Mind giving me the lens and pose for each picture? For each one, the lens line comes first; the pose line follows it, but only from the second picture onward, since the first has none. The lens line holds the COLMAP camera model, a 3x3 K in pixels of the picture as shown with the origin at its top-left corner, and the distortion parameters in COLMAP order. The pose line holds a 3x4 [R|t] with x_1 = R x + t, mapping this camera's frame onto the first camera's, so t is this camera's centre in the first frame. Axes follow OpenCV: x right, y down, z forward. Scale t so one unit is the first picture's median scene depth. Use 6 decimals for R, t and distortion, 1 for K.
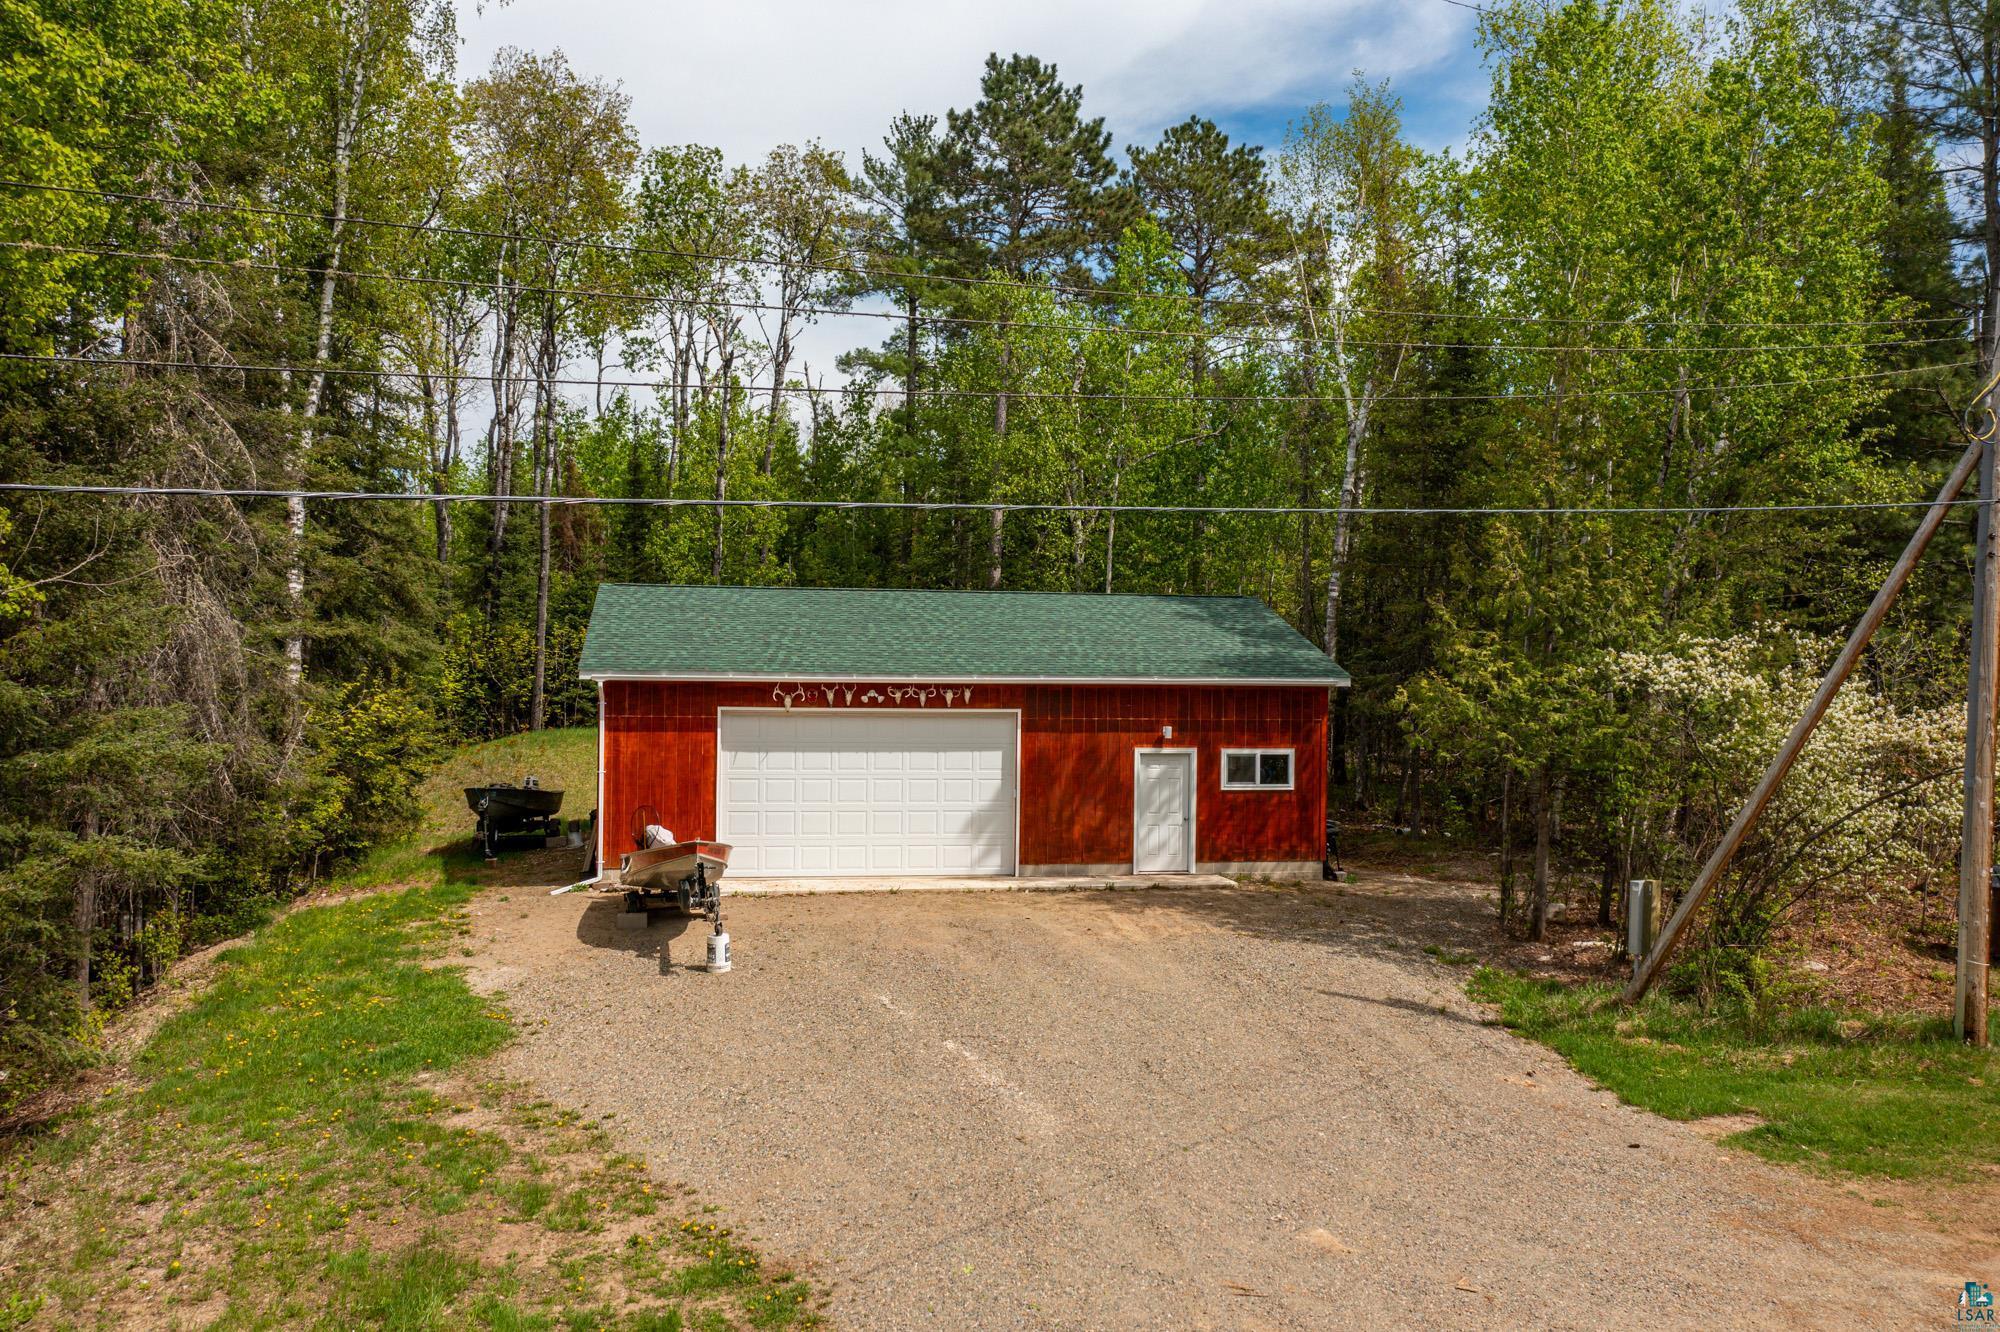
lens RADIAL K [[1578.4, 0, 1006.0], [0, 1578.4, 671.2], [0, 0, 1]] dist [-0.014980, 0.000966]
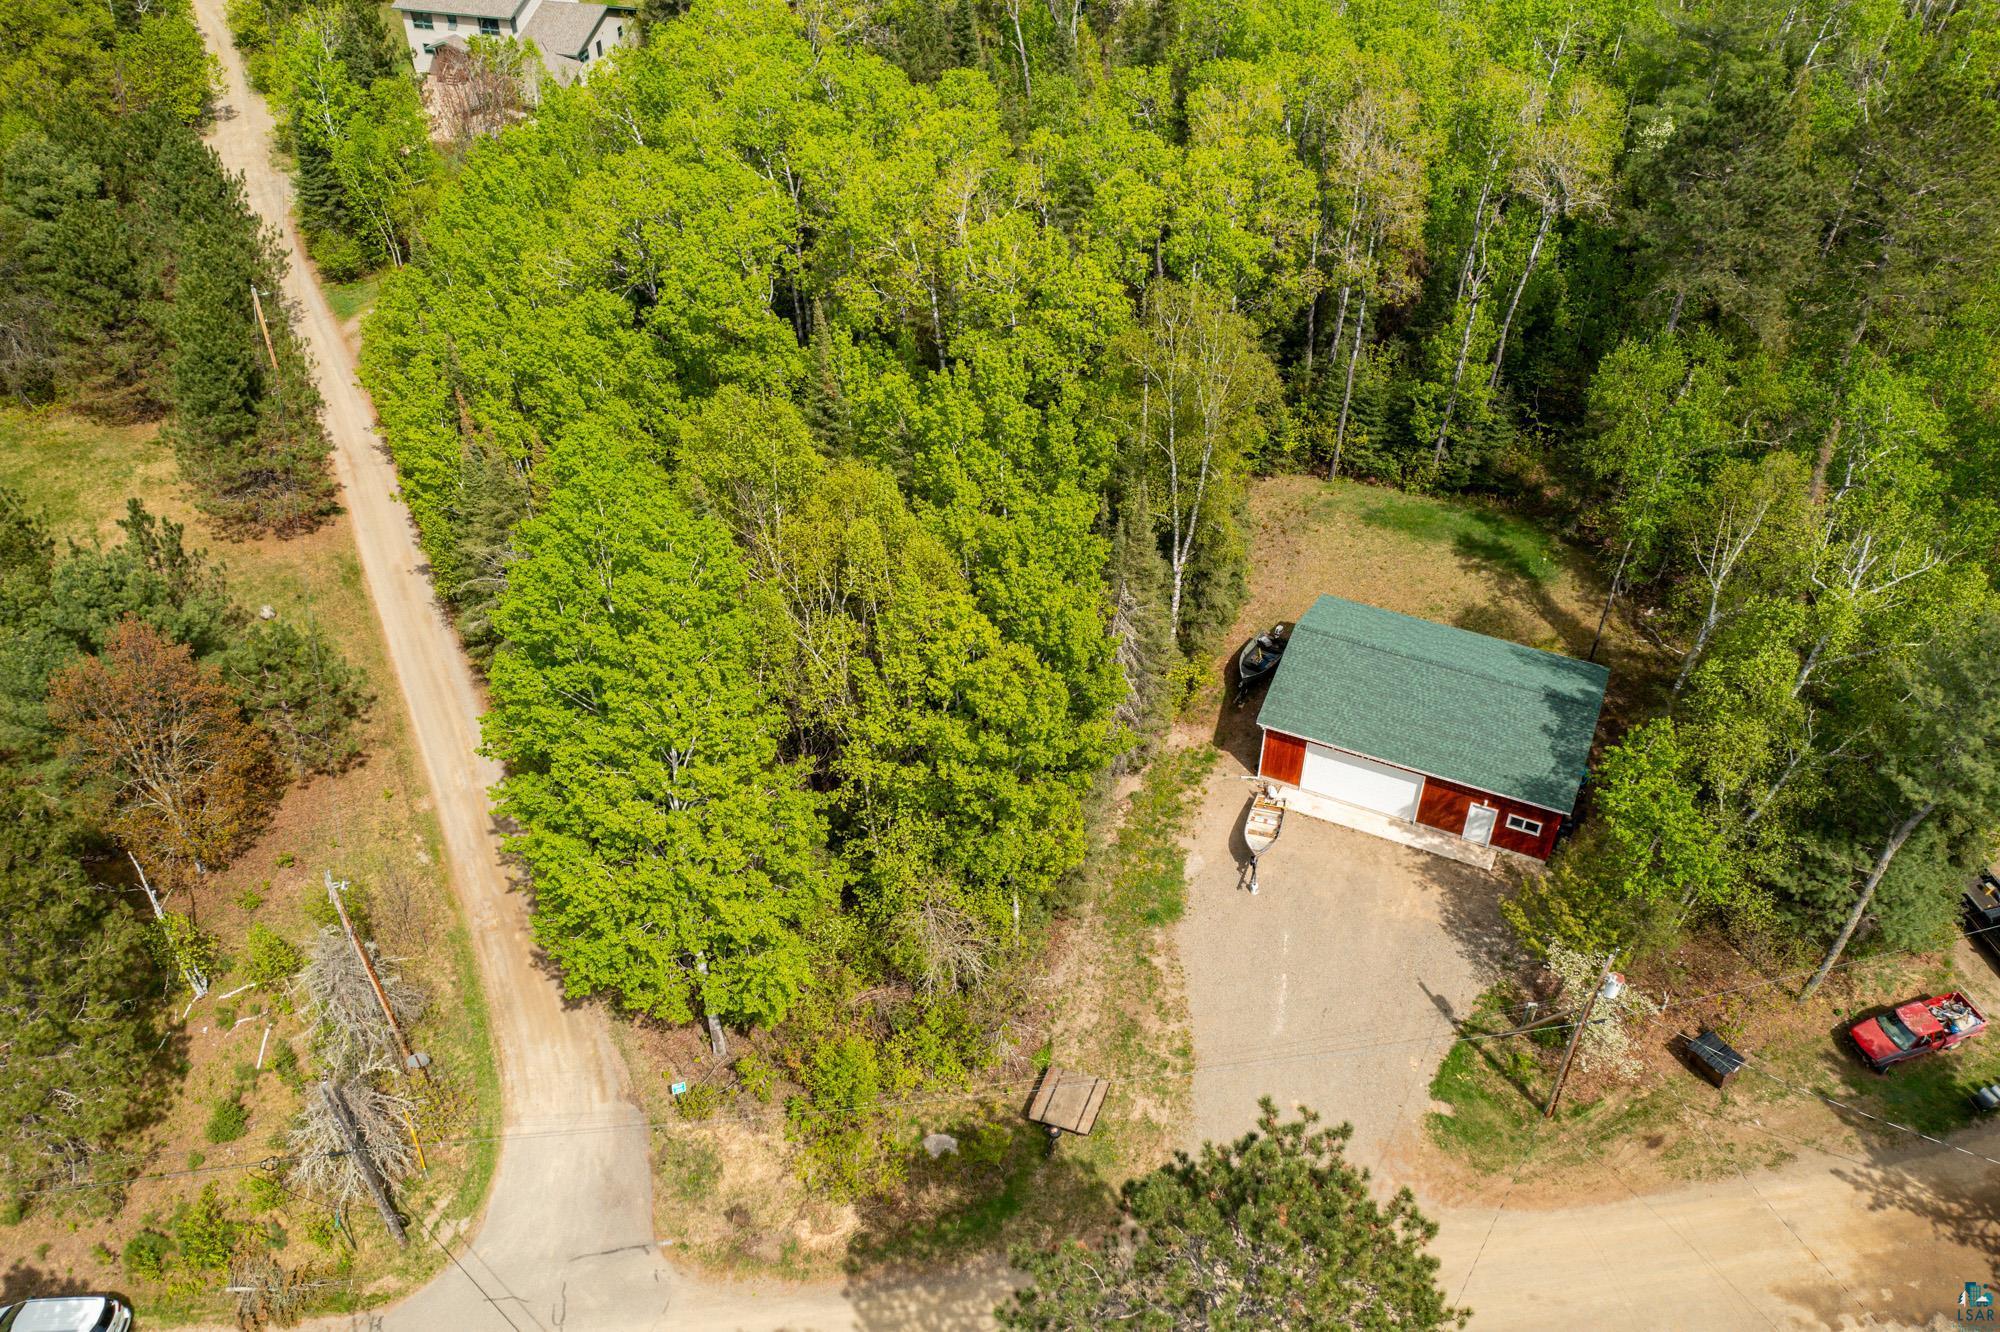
lens RADIAL K [[1578.4, 0, 1006.0], [0, 1578.4, 671.2], [0, 0, 1]] dist [-0.014980, 0.000966]
pose [[0.812022, 0.371214, -0.450355, 0.517197], [0.004509, 0.767636, 0.640870, -1.657409], [0.583609, -0.522431, 0.621664, -0.803602]]
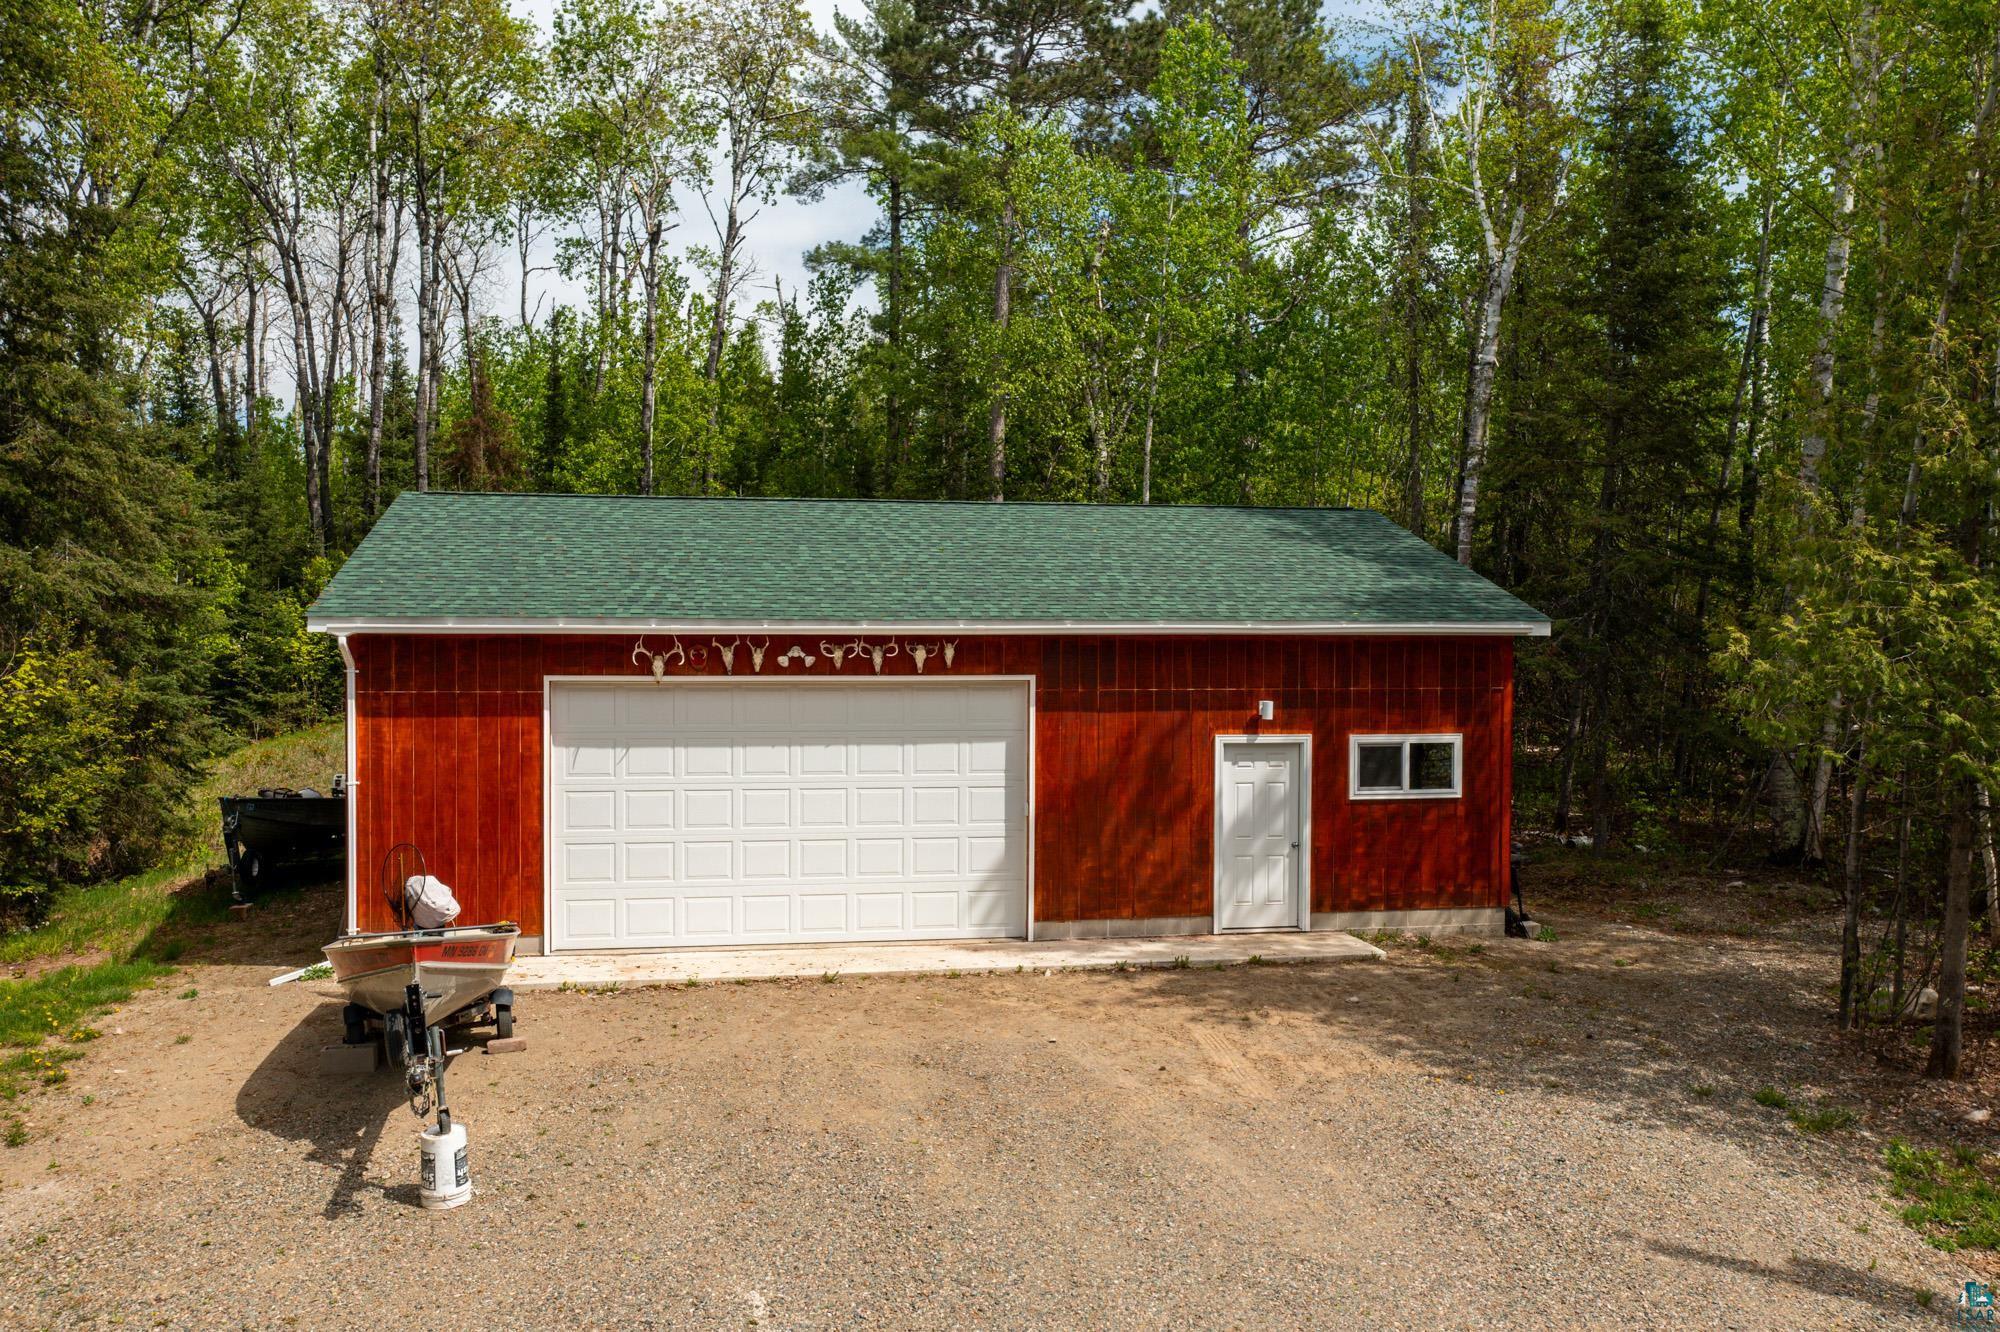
lens RADIAL K [[1578.4, 0, 1006.0], [0, 1578.4, 671.2], [0, 0, 1]] dist [-0.014980, 0.000966]
pose [[0.999965, -0.007822, -0.003003, -0.000209], [0.007892, 0.999680, 0.024047, 0.007201], [0.002814, -0.024070, 0.999706, 0.370413]]
